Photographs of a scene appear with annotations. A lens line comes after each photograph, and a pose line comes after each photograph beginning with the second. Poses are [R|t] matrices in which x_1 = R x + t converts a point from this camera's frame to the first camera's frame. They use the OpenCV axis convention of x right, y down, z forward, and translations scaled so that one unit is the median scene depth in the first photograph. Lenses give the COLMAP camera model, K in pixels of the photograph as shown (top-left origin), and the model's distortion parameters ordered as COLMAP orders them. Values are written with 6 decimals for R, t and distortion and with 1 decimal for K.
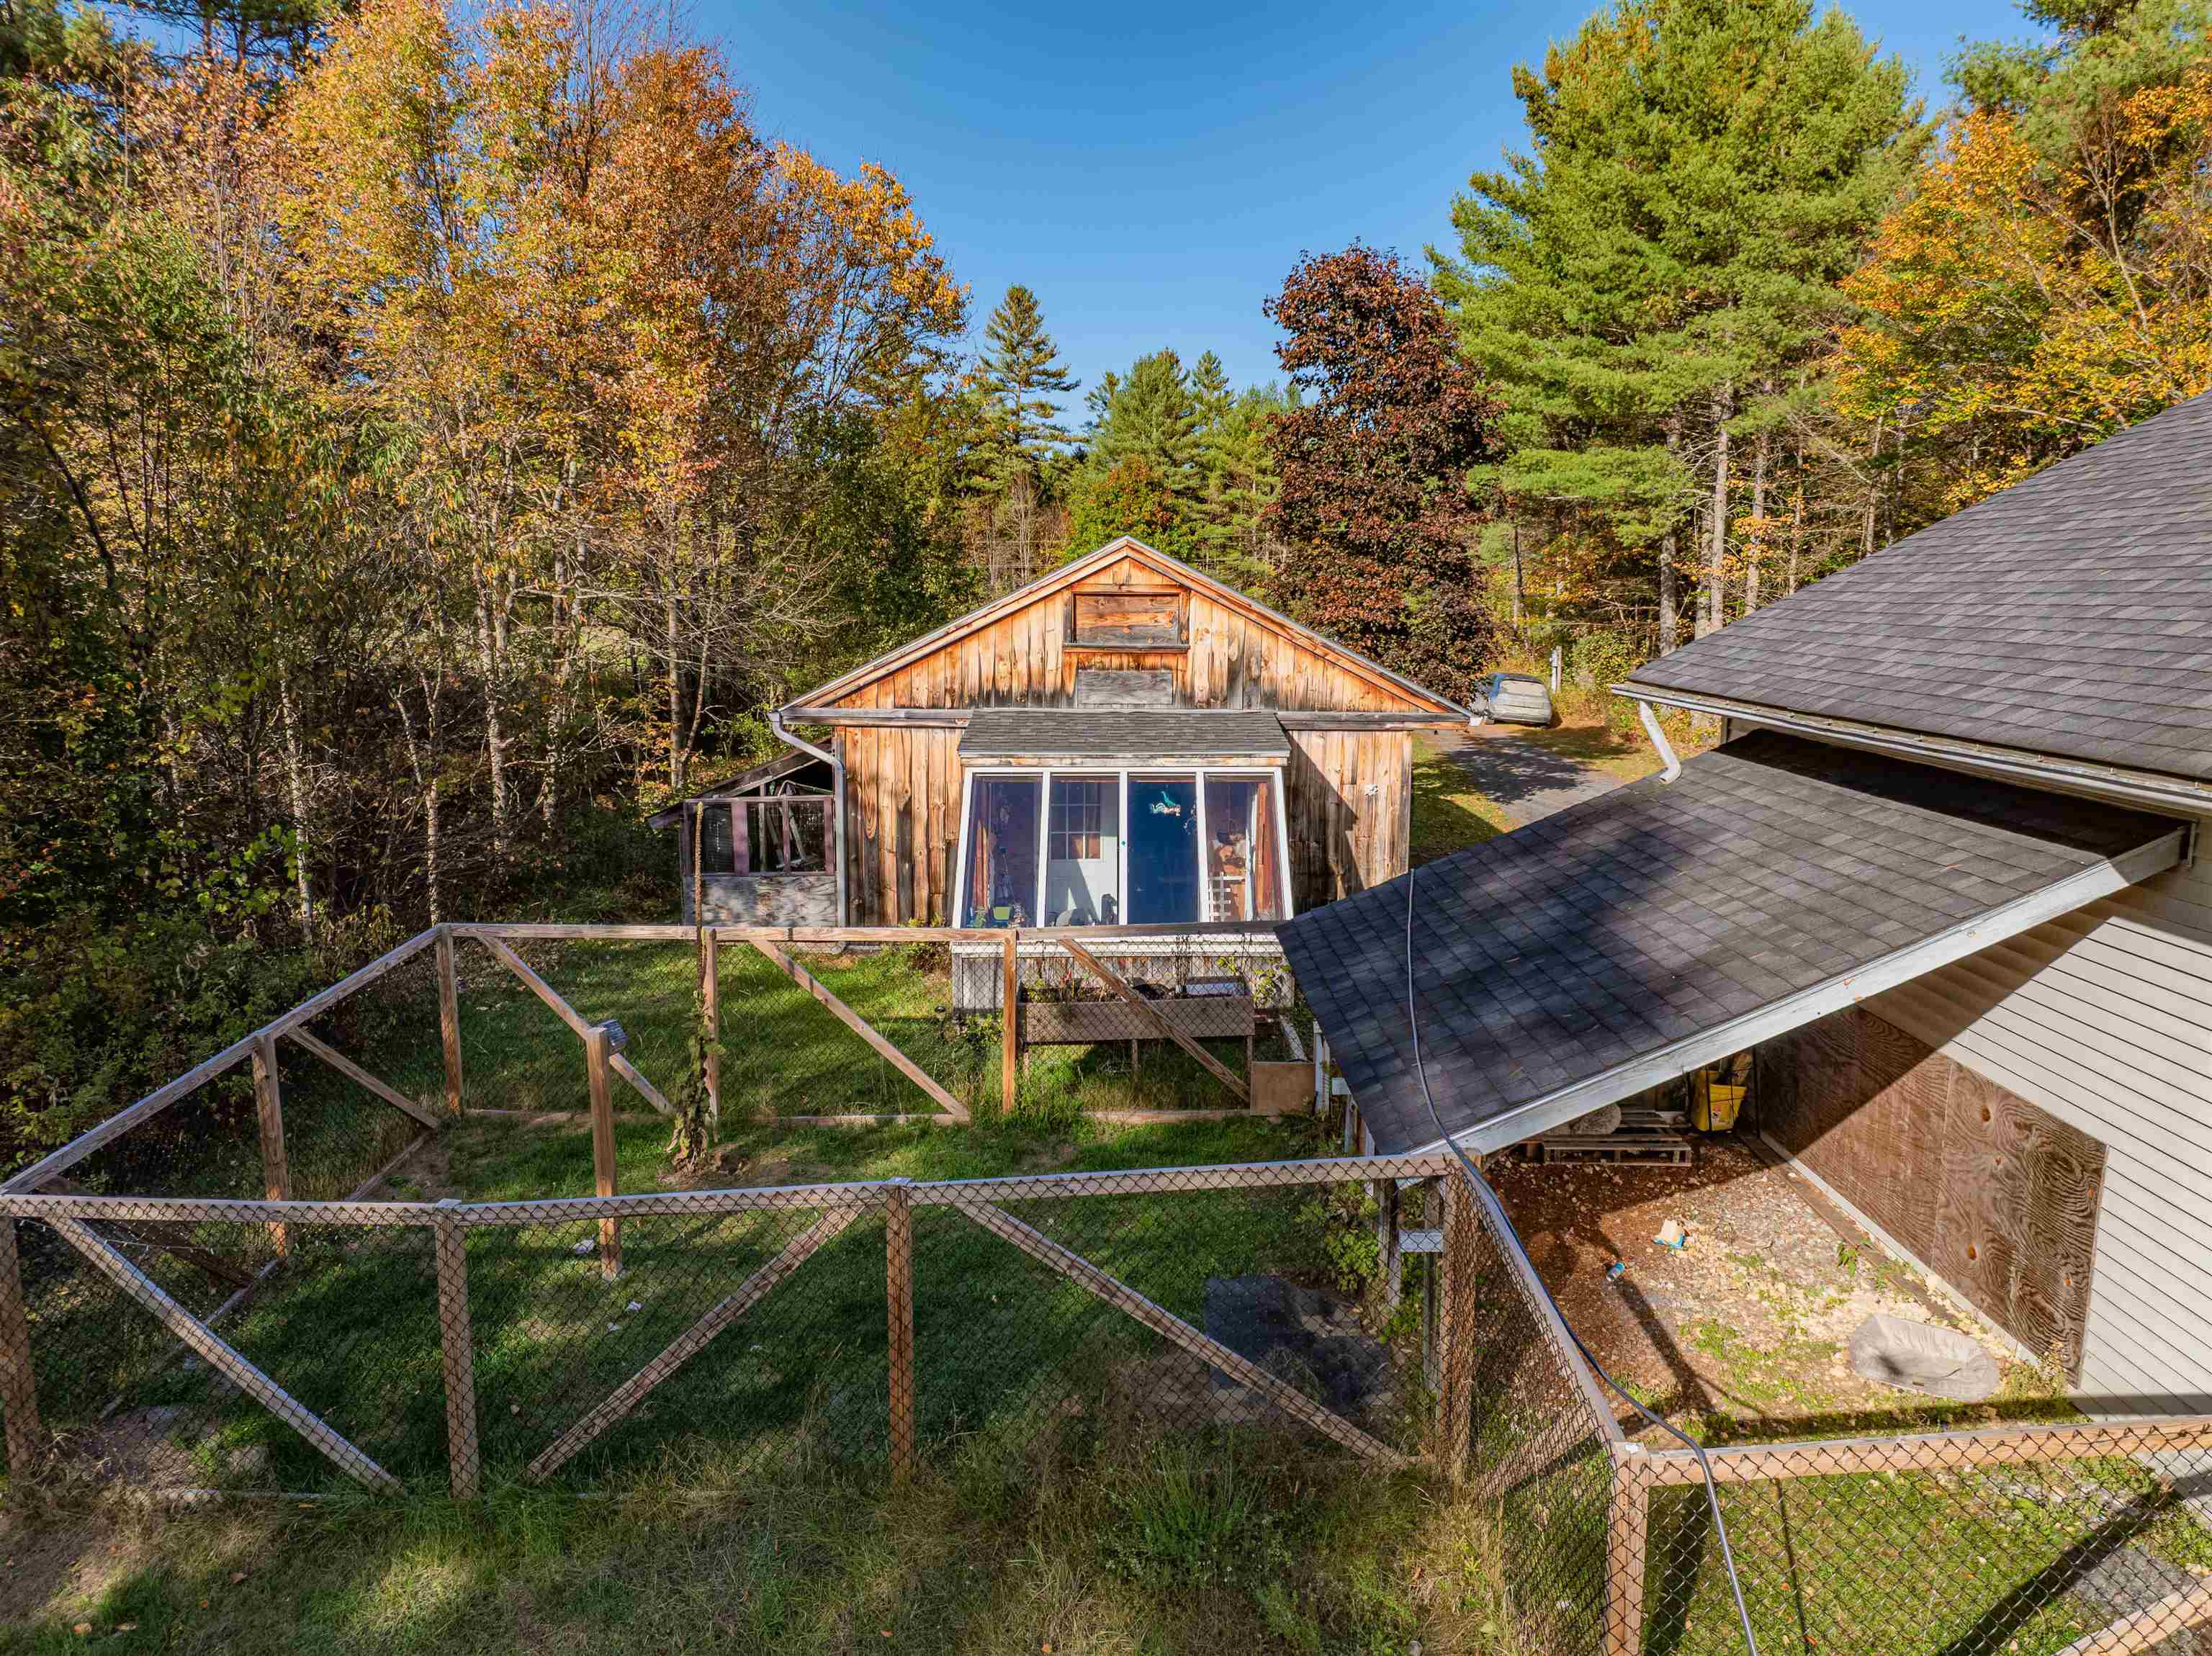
lens RADIAL K [[1556.0, 0, 1106.5], [0, 1556.0, 828.0], [0, 0, 1]] dist [-0.046748, 0.019909]
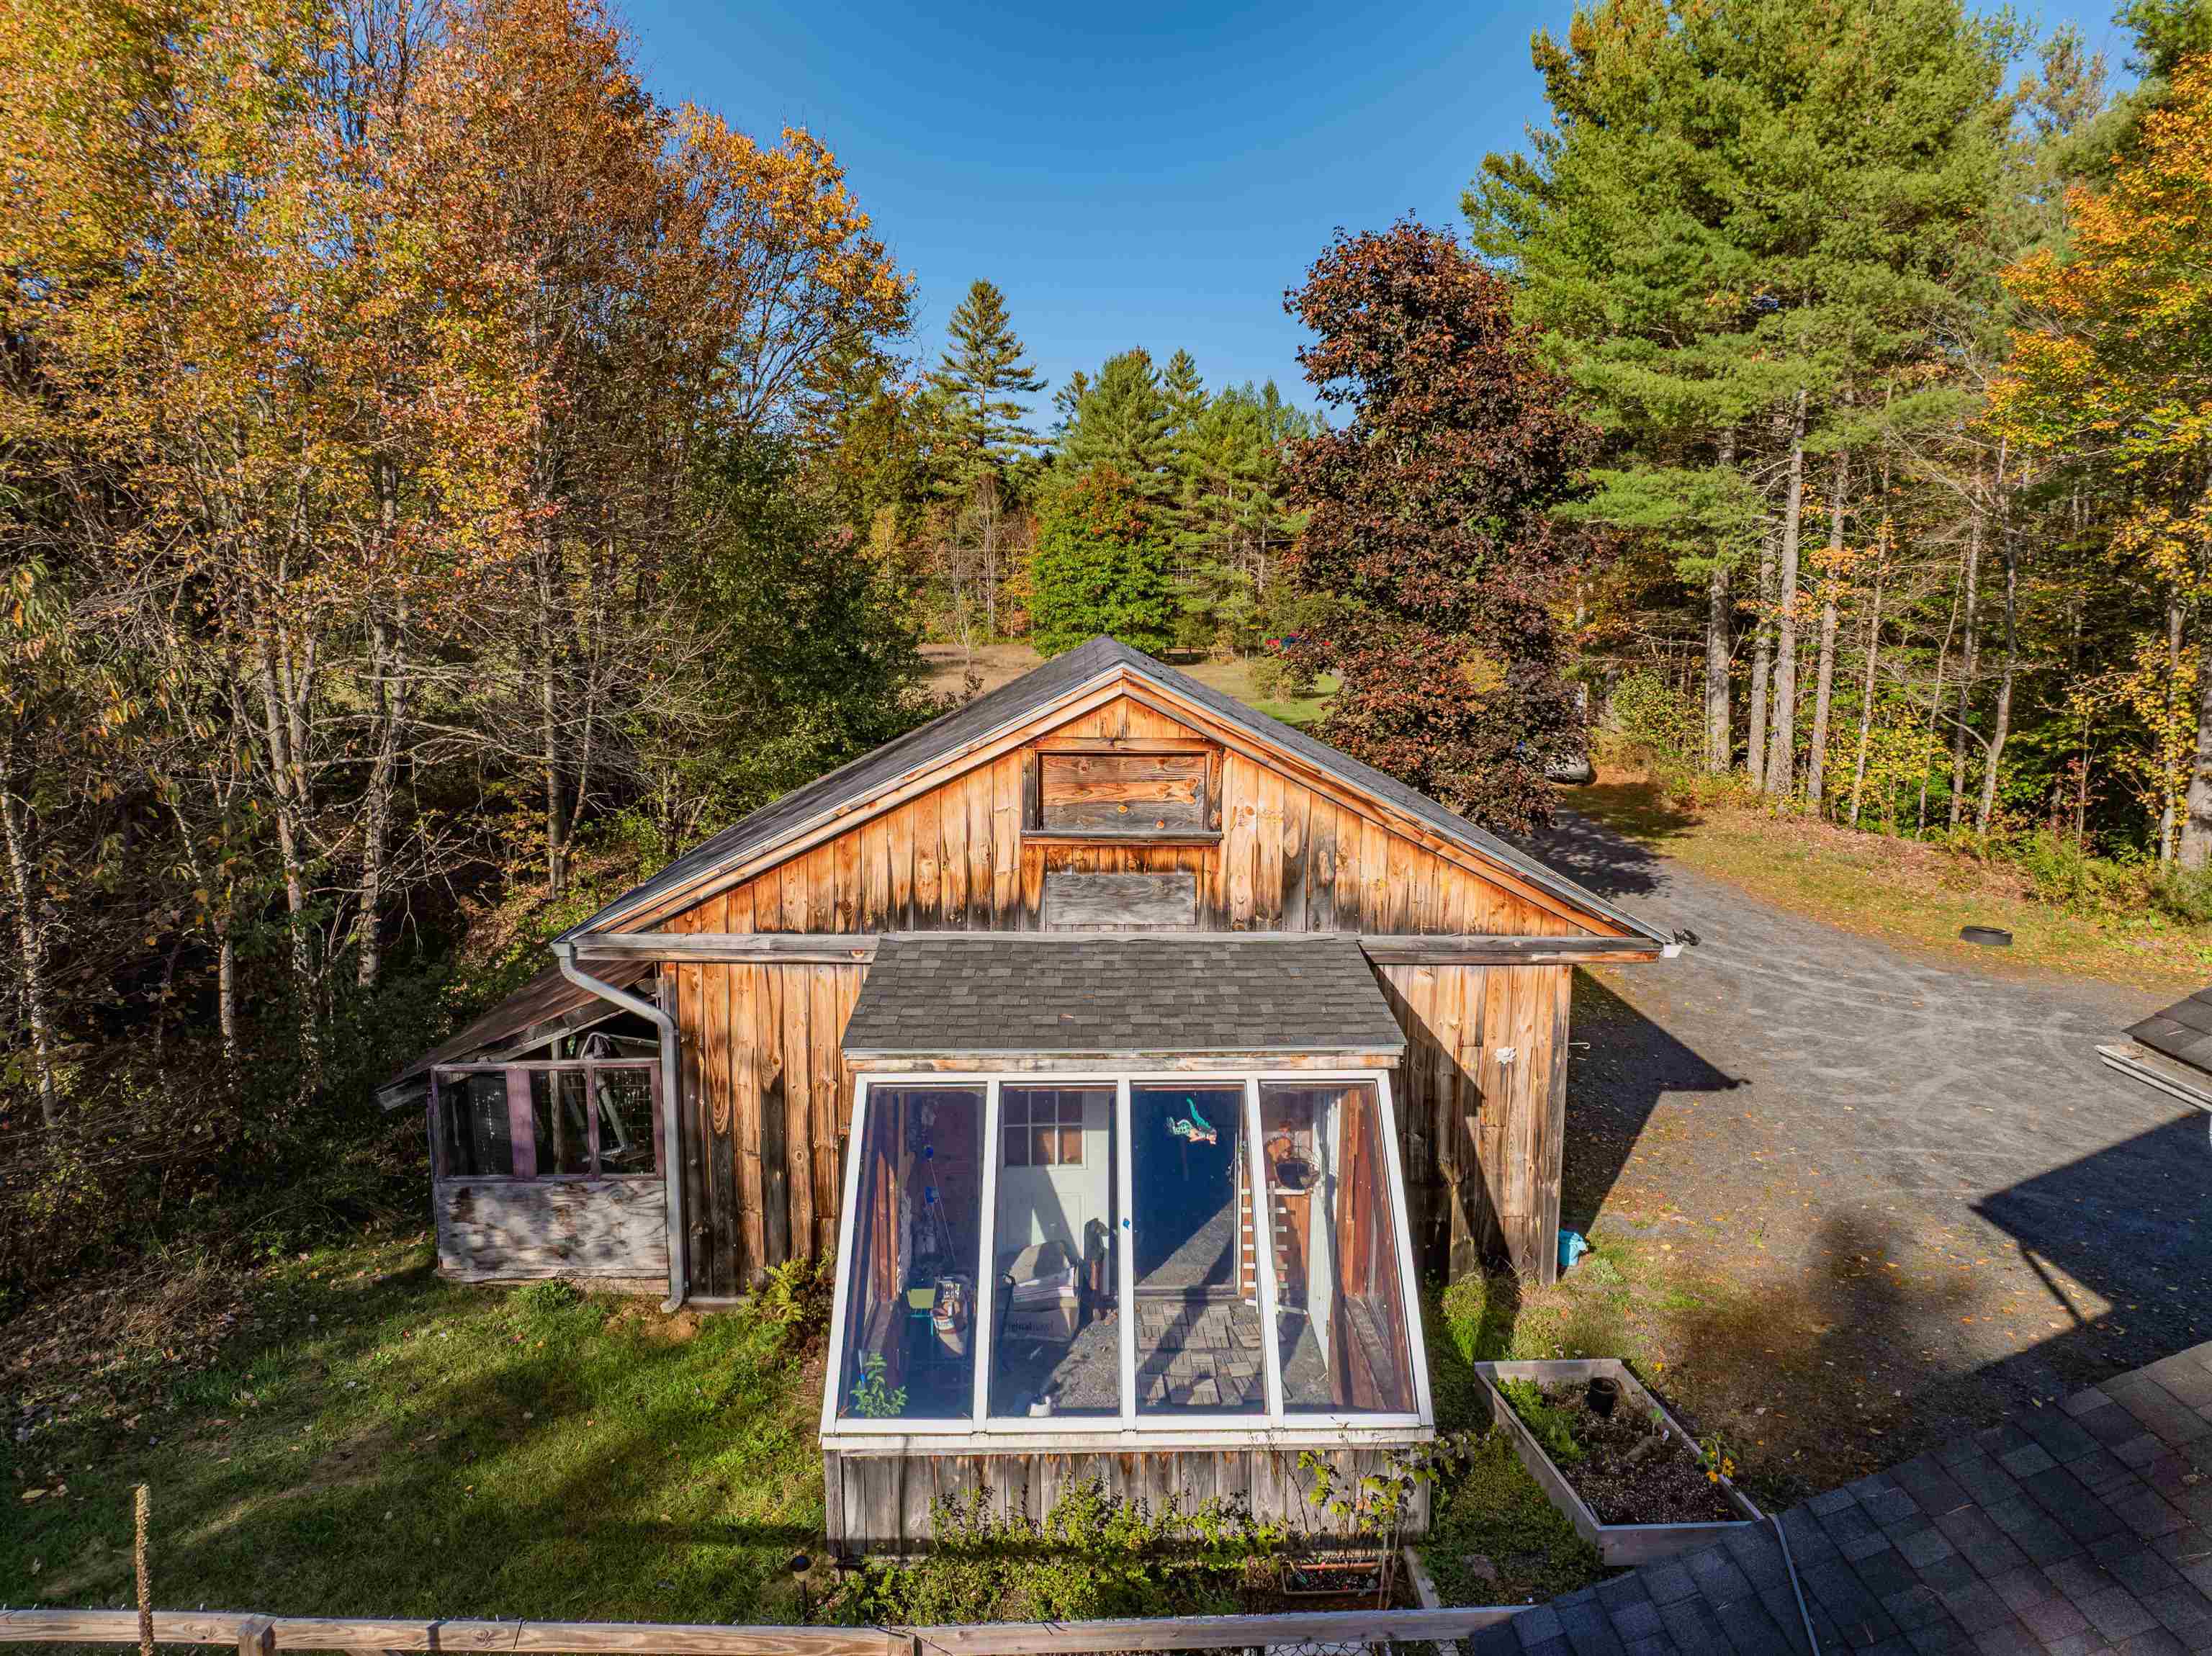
lens RADIAL K [[1556.0, 0, 1105.8], [0, 1556.0, 828.1], [0, 0, 1]] dist [-0.046748, 0.019909]
pose [[0.999805, -0.003993, 0.019335, -0.003839], [0.003964, 0.999991, 0.001577, -0.075193], [-0.019341, -0.001500, 0.999812, 0.230361]]
